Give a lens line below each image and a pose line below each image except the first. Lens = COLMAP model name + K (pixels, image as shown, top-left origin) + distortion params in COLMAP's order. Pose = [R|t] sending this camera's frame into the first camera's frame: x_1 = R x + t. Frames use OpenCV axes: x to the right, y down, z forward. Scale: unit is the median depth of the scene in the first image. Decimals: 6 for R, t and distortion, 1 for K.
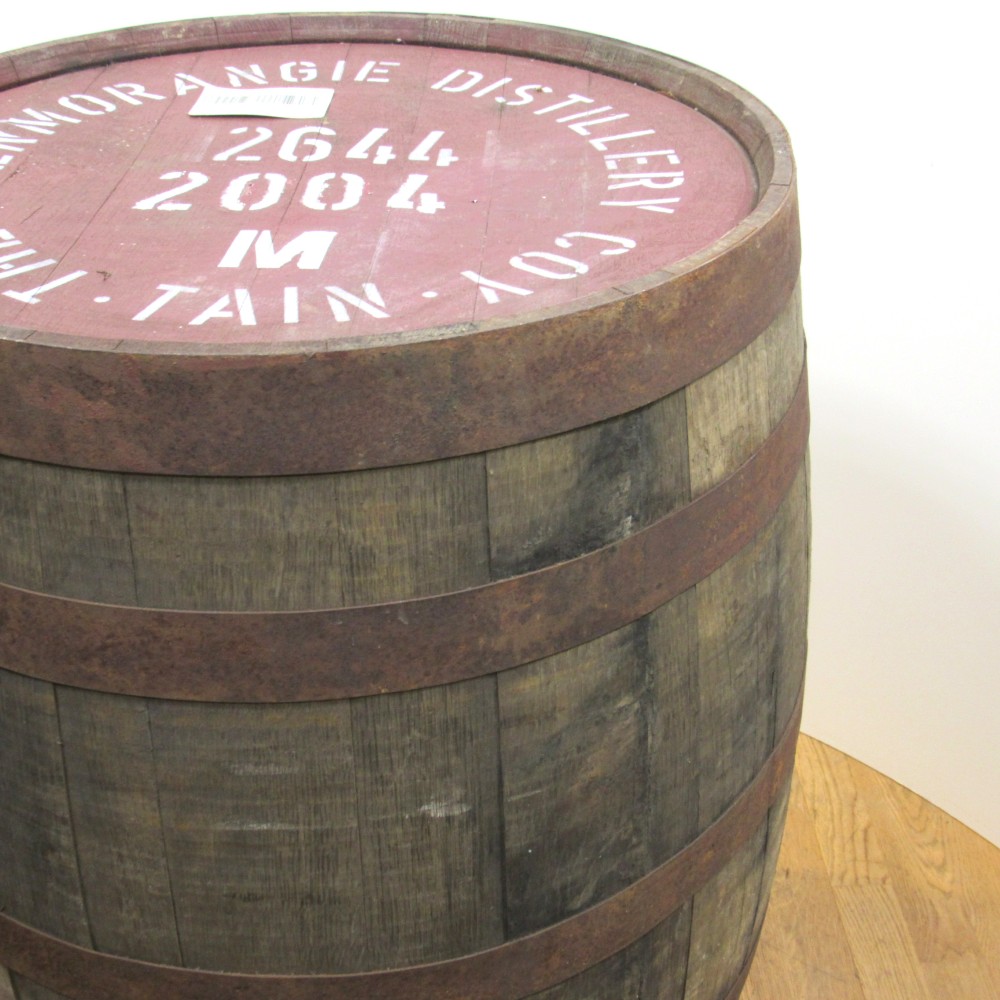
lens RADIAL K [[1313.5, 0, 493.9], [0, 1313.5, 501.9], [0, 0, 1]] dist [-0.048770, 0.016222]
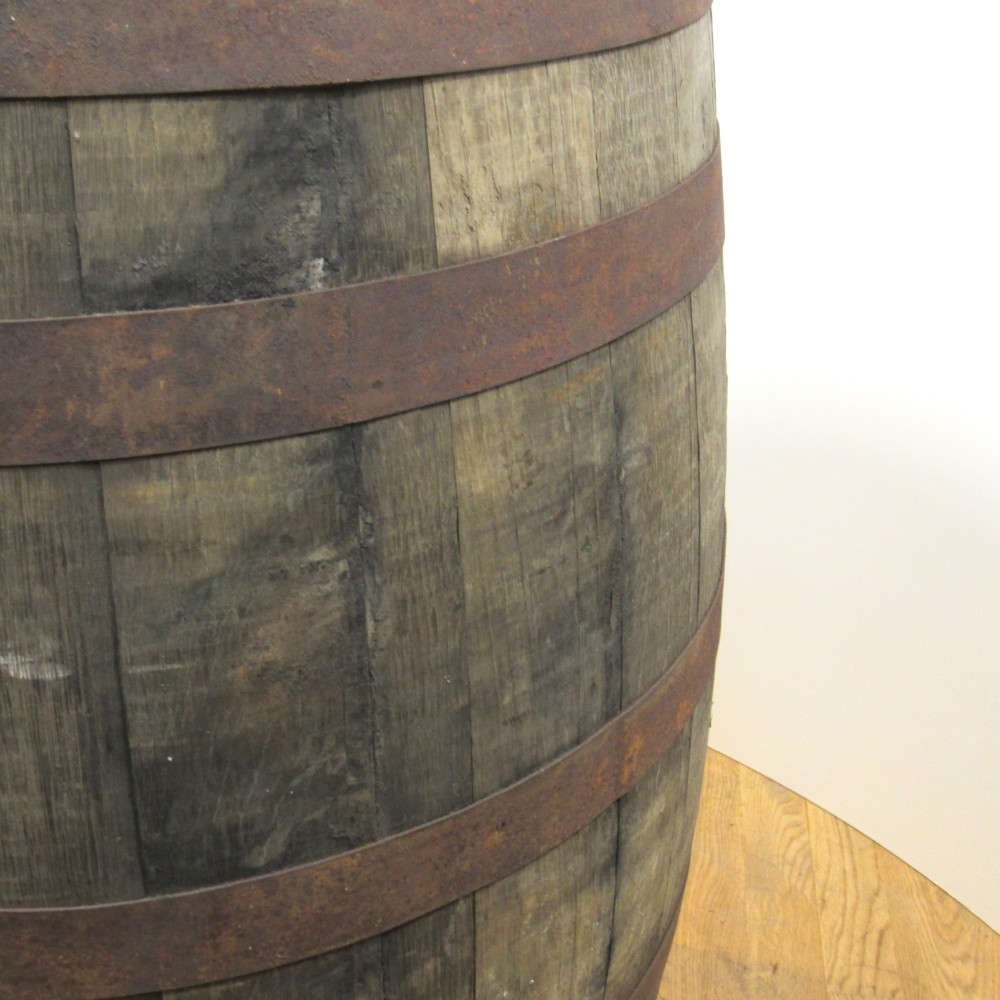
lens RADIAL K [[1313.5, 0, 493.9], [0, 1313.5, 501.9], [0, 0, 1]] dist [-0.048770, 0.016222]
pose [[0.987487, 0.101036, -0.121085, 0.272129], [-0.110420, 0.991166, -0.073464, 0.166652], [0.112593, 0.085915, 0.989920, 0.327061]]
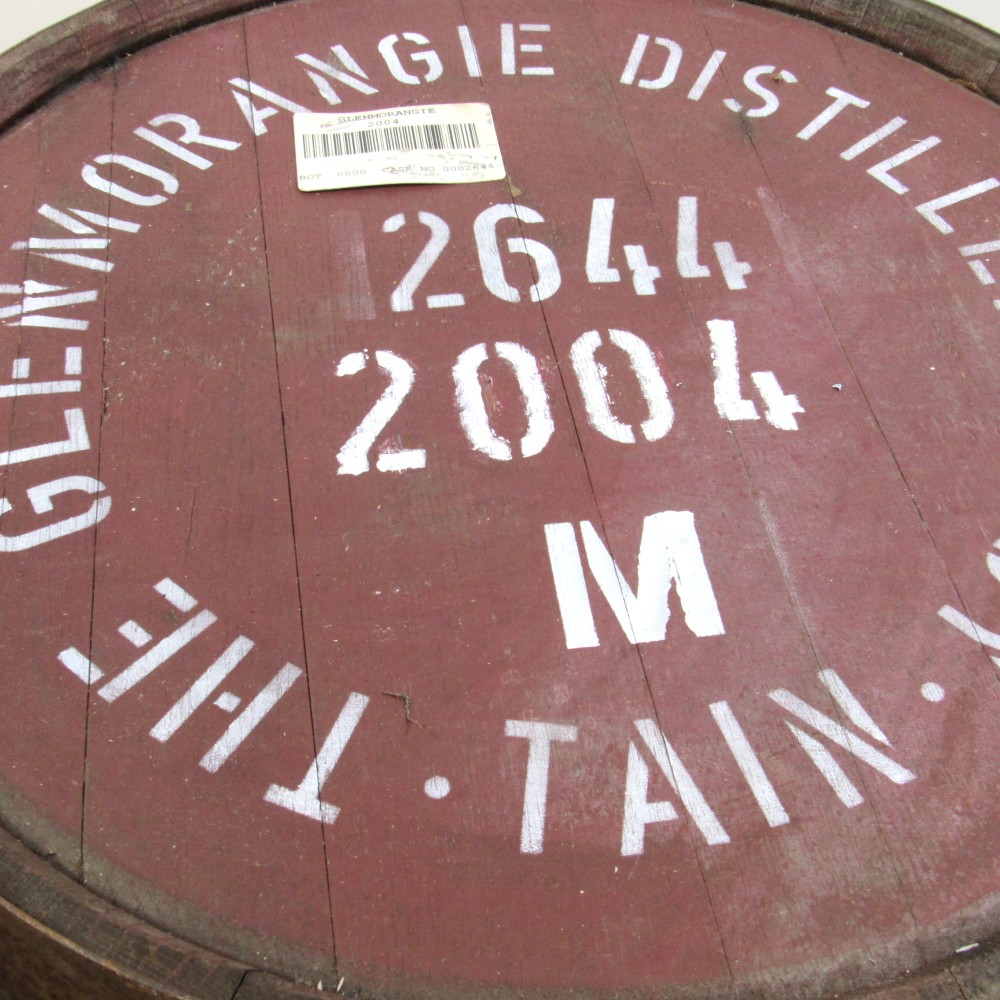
lens RADIAL K [[1313.5, 0, 493.9], [0, 1313.5, 501.9], [0, 0, 1]] dist [-0.048770, 0.016222]
pose [[0.984597, -0.120706, 0.126482, -0.317321], [0.081744, 0.957311, 0.277262, -0.424497], [-0.154550, -0.262652, 0.952433, 0.428724]]
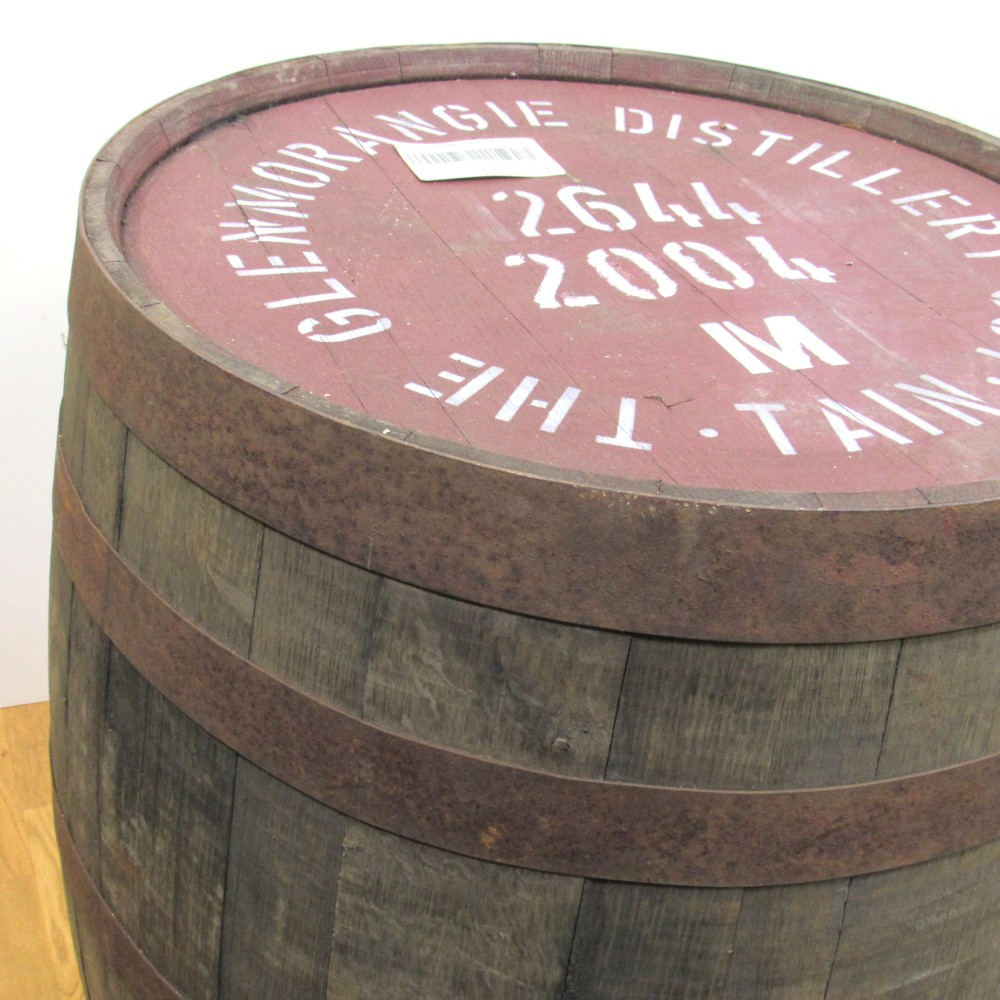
lens RADIAL K [[1313.5, 0, 493.9], [0, 1313.5, 501.9], [0, 0, 1]] dist [-0.048770, 0.016222]
pose [[0.920779, -0.155481, 0.357760, -0.701241], [0.147119, 0.987821, 0.050657, -0.165247], [-0.361279, 0.005989, 0.932439, 0.243387]]
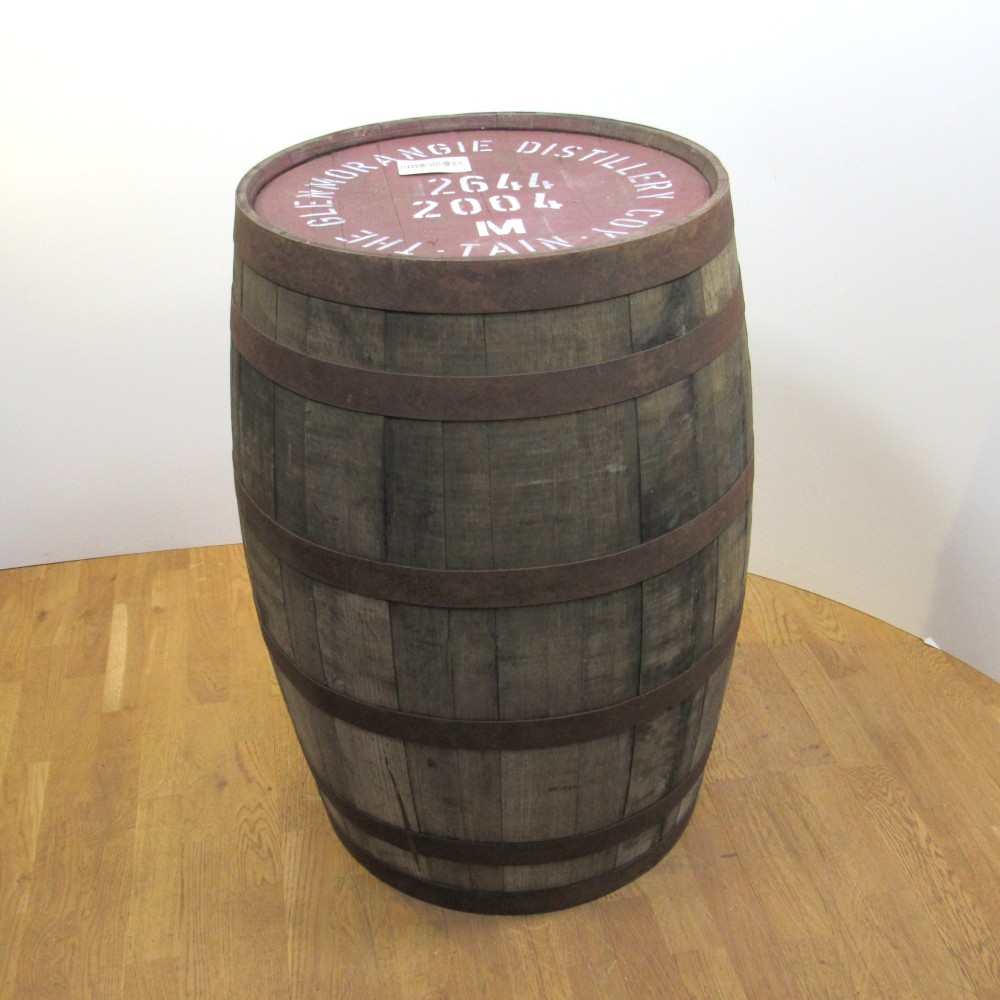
lens RADIAL K [[1313.5, 0, 493.9], [0, 1313.5, 501.9], [0, 0, 1]] dist [-0.048770, 0.016222]
pose [[0.987704, -0.107961, 0.113069, -0.481303], [0.113979, 0.992315, -0.048159, 0.363879], [-0.107001, 0.060455, 0.992419, -1.126696]]
